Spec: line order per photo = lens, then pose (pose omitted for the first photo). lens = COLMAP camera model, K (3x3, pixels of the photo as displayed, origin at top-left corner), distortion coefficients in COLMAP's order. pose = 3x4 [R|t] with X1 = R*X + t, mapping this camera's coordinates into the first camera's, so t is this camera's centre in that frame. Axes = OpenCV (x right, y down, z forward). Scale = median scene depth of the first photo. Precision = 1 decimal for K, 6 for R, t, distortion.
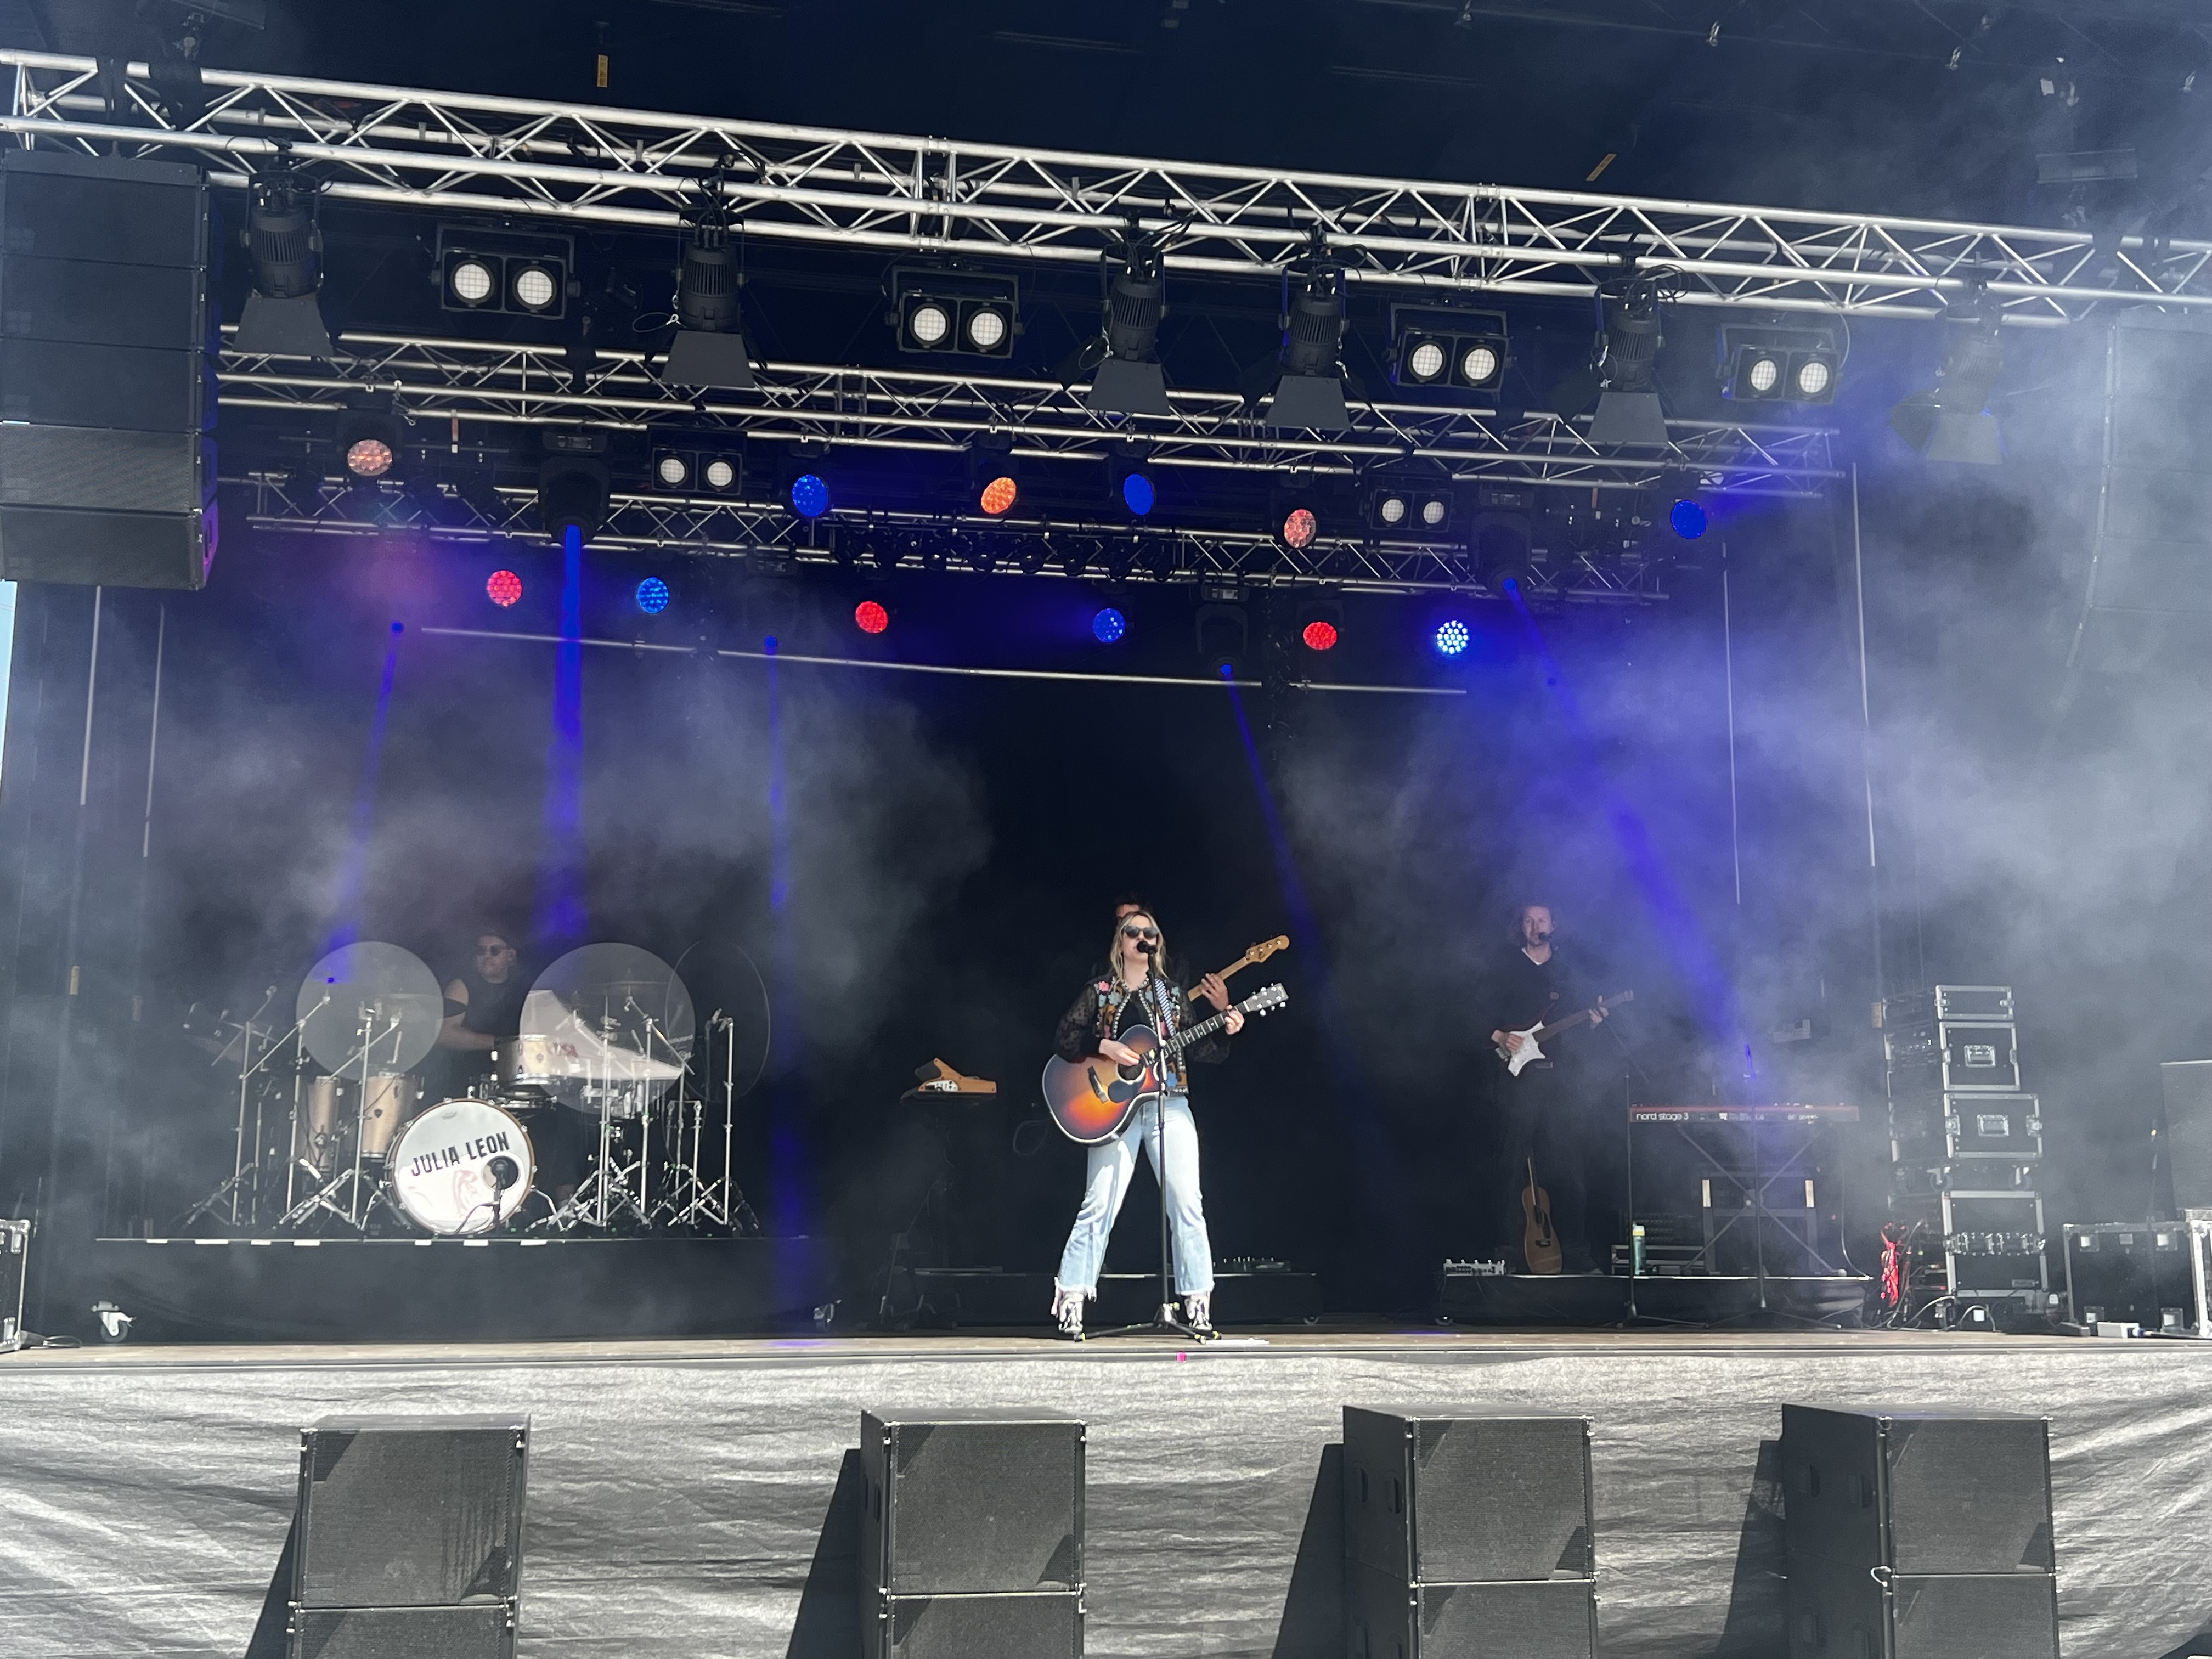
lens RADIAL K [[2423.7, 0, 1104.1], [0, 2423.7, 811.0], [0, 0, 1]] dist [0.010368, 0.000000]
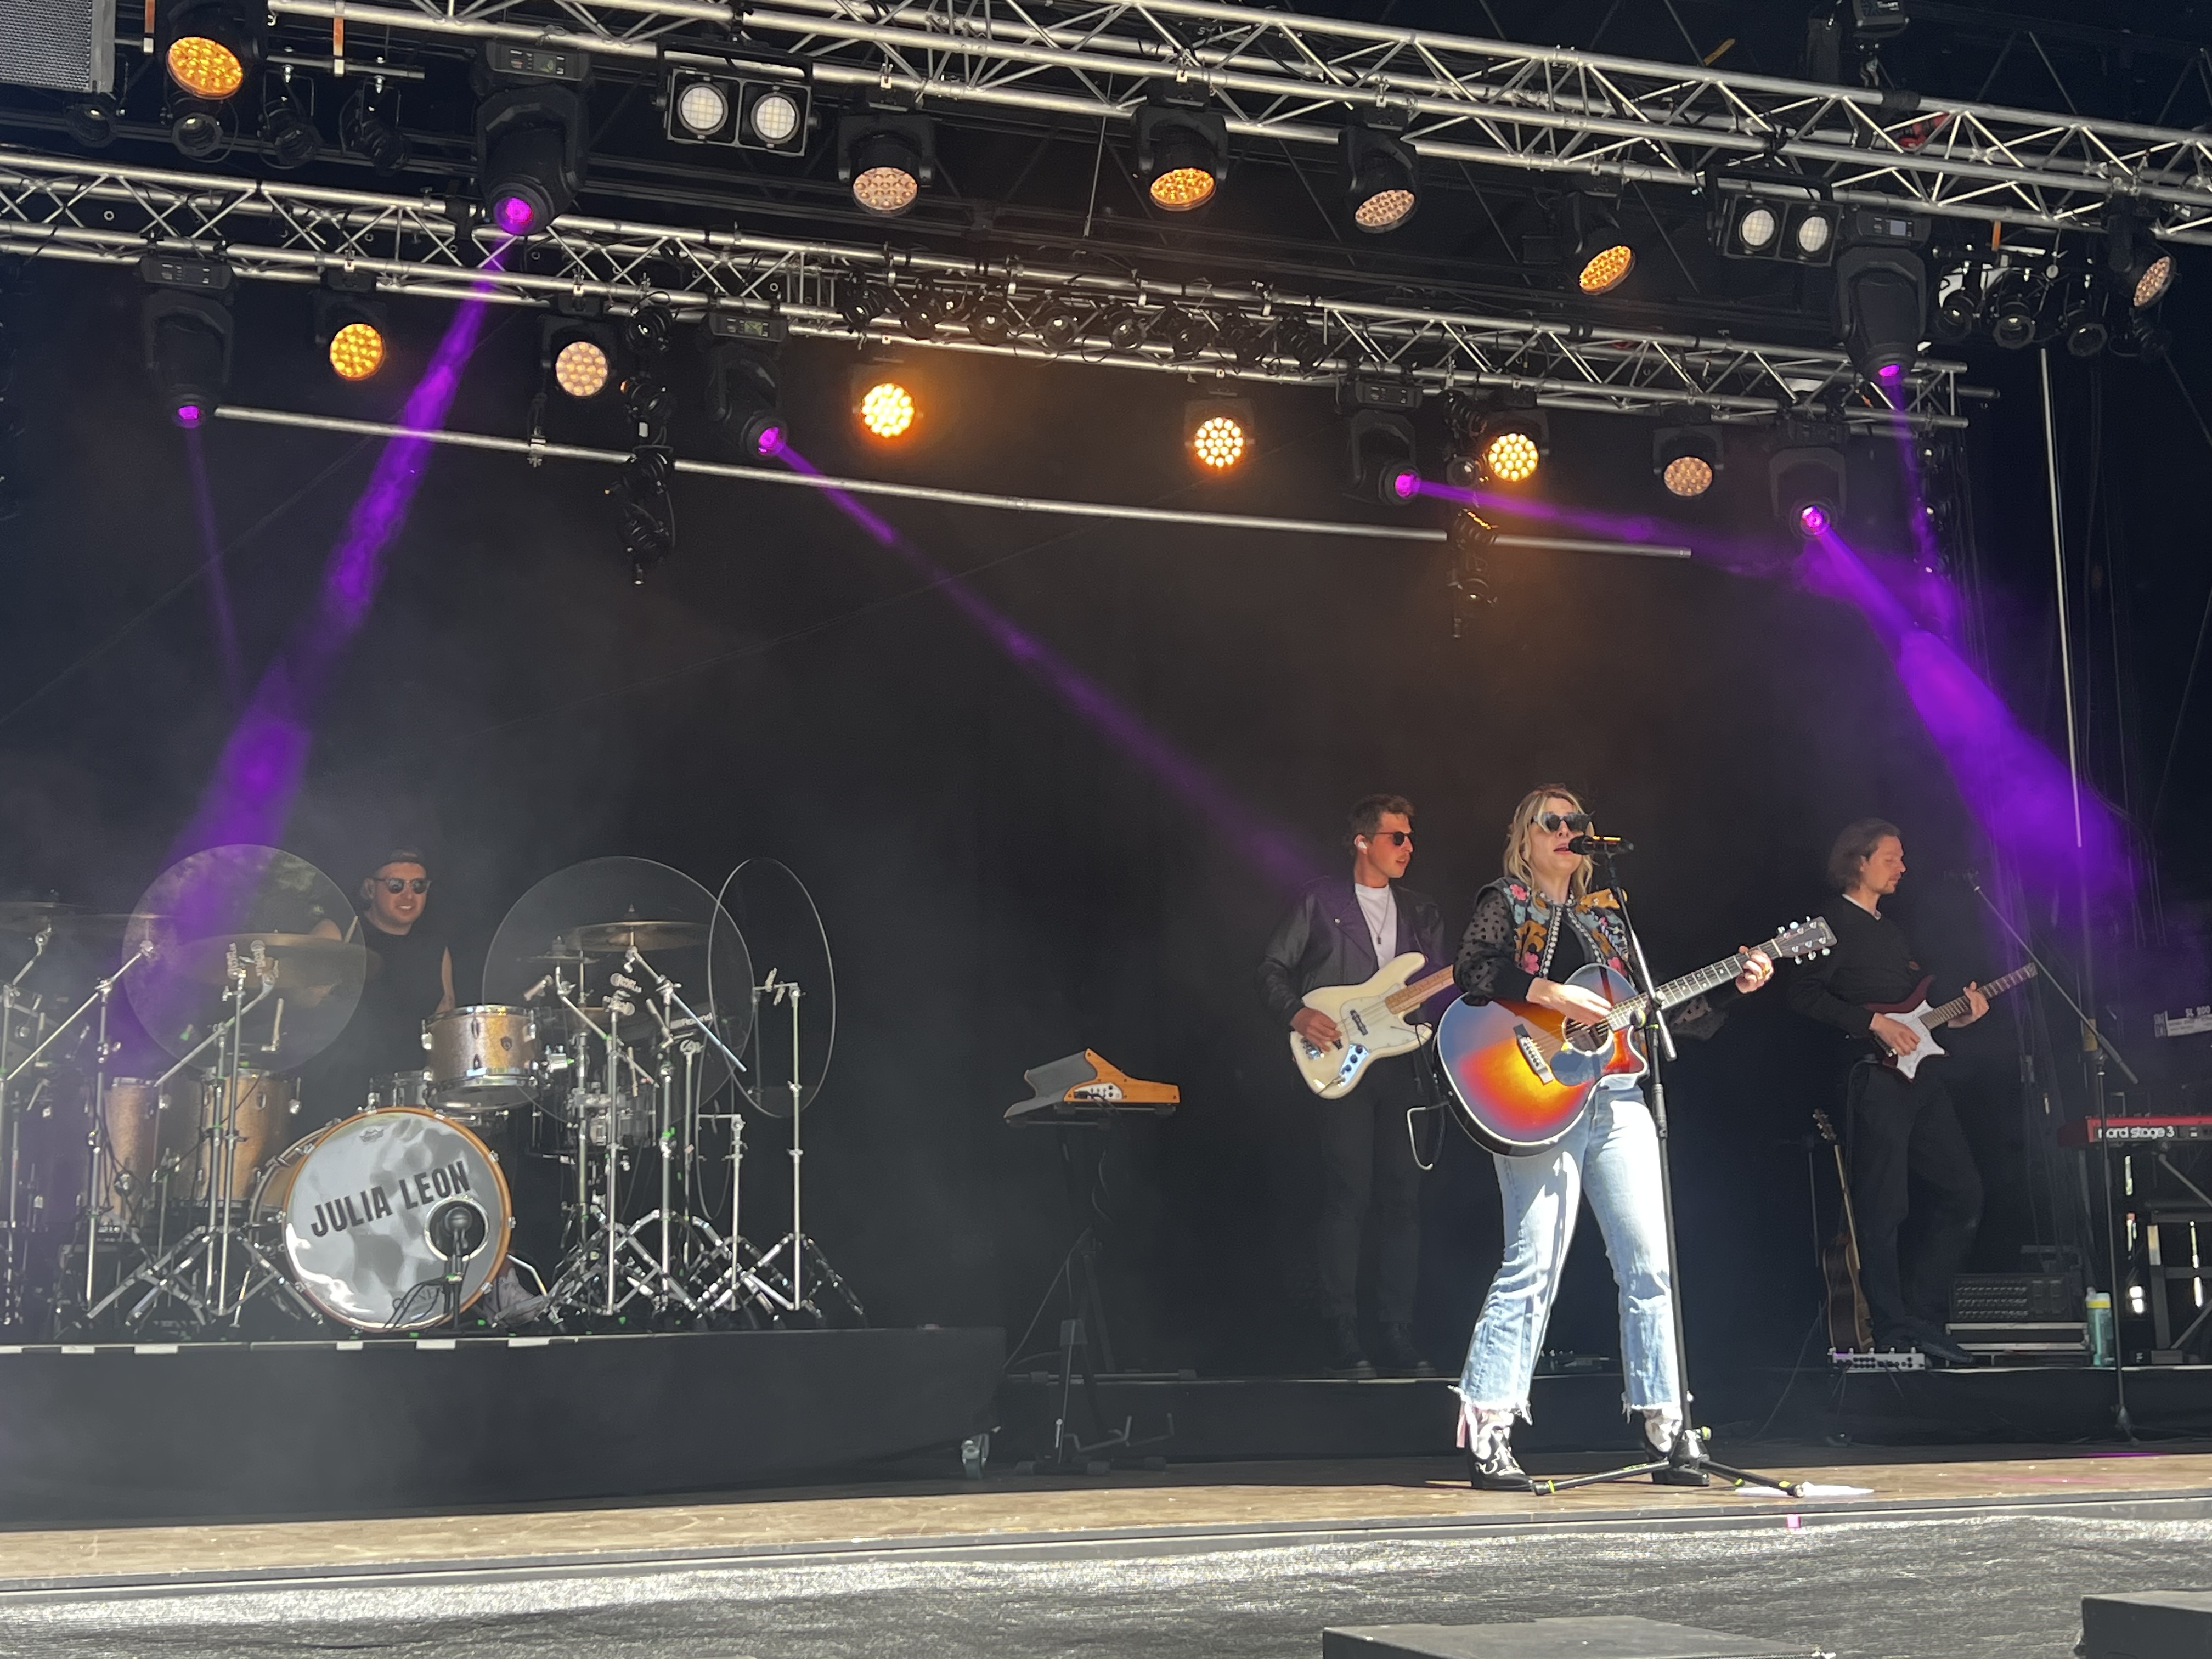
lens RADIAL K [[2846.0, 0, 1108.7], [0, 2846.0, 848.4], [0, 0, 1]] dist [0.024017, 0.000000]
pose [[0.992996, 0.004938, 0.118046, -0.165863], [-0.005808, 0.999958, 0.007035, 0.046279], [-0.118006, -0.007672, 0.992983, 0.263869]]
